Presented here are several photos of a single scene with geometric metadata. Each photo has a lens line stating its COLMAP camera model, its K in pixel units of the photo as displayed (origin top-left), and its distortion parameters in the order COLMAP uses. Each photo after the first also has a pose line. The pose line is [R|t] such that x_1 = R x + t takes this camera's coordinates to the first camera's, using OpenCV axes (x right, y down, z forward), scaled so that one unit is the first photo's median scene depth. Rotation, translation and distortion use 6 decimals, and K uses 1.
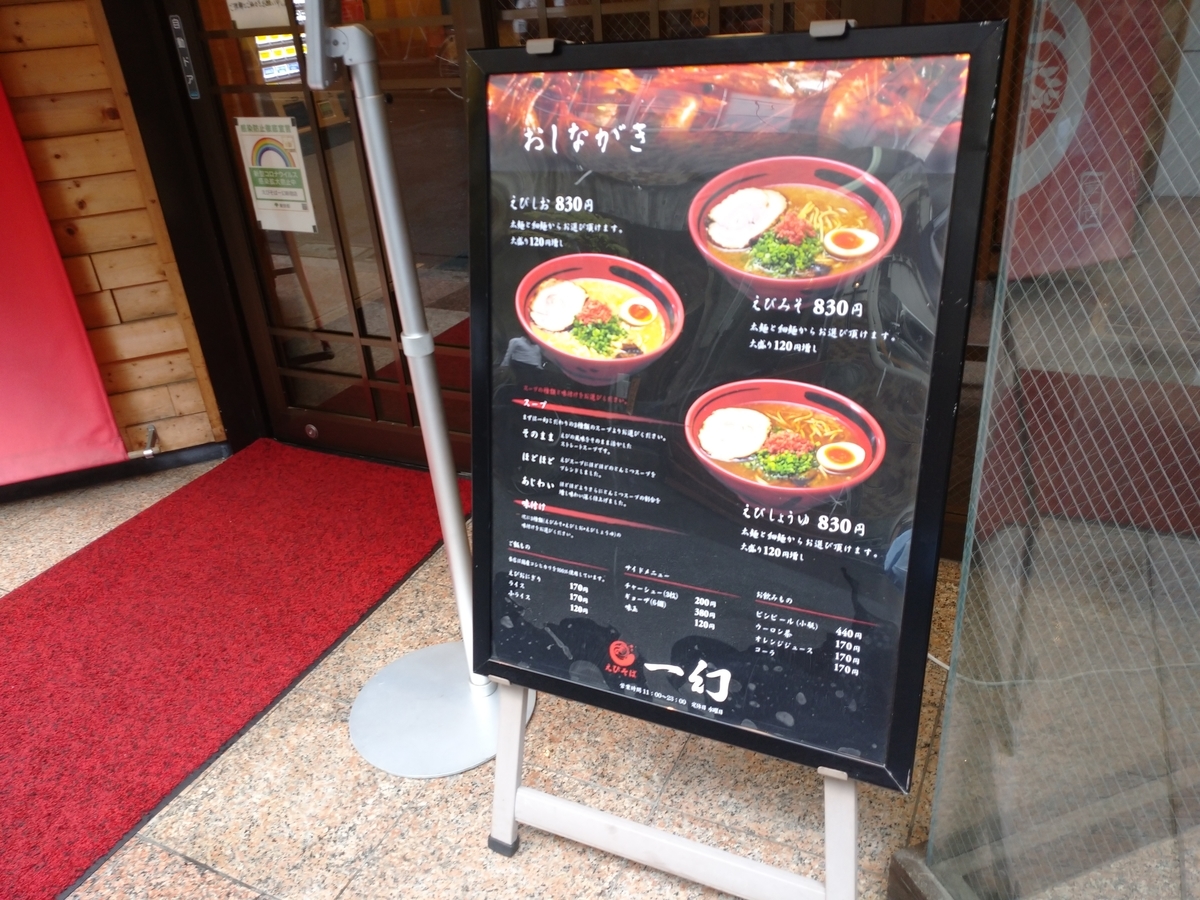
lens RADIAL K [[957.4, 0, 599.0], [0, 957.4, 449.4], [0, 0, 1]] dist [0.008160, -0.001666]
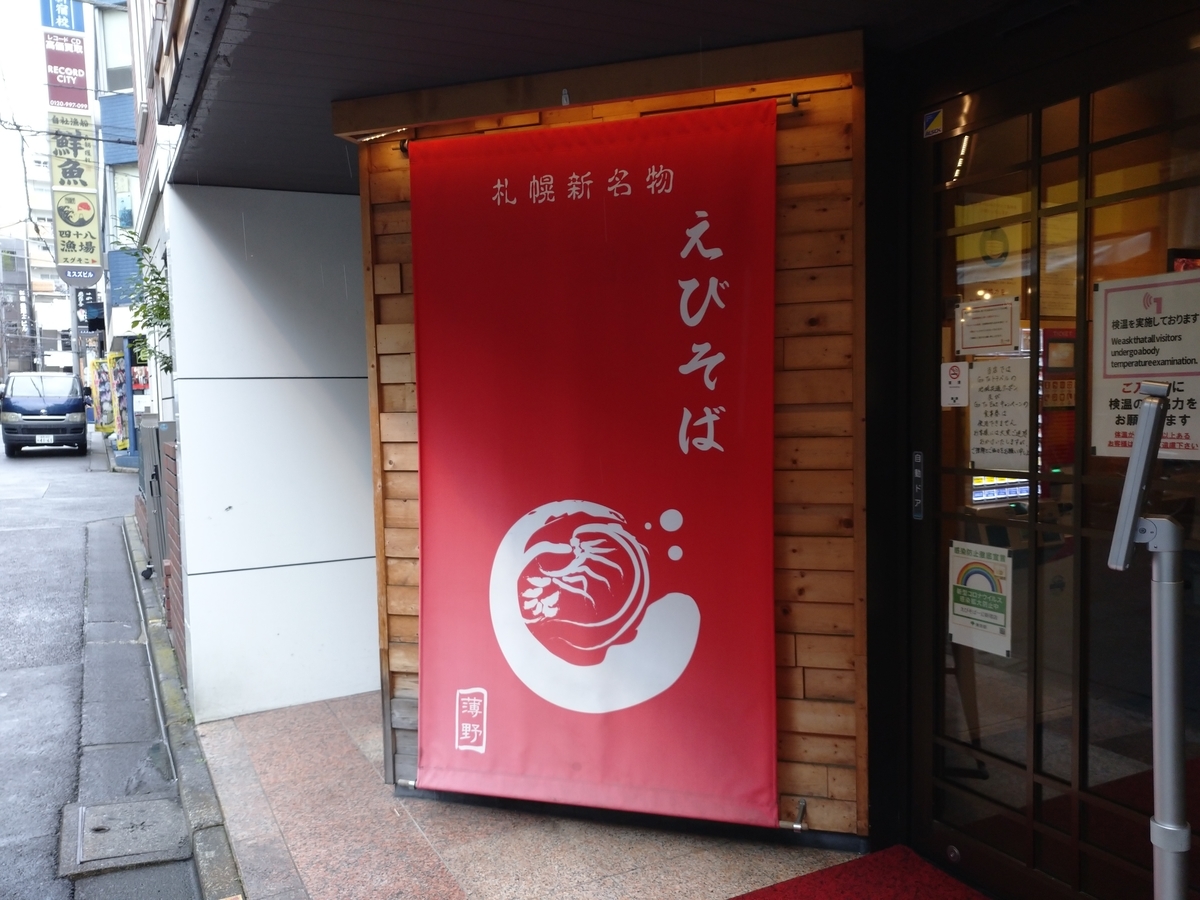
lens RADIAL K [[957.4, 0, 599.0], [0, 957.4, 449.4], [0, 0, 1]] dist [0.008160, -0.001666]
pose [[0.807353, 0.088882, -0.583336, -0.073679], [-0.301794, 0.911704, -0.278777, -0.015217], [0.507051, 0.401119, 0.762891, -0.070451]]
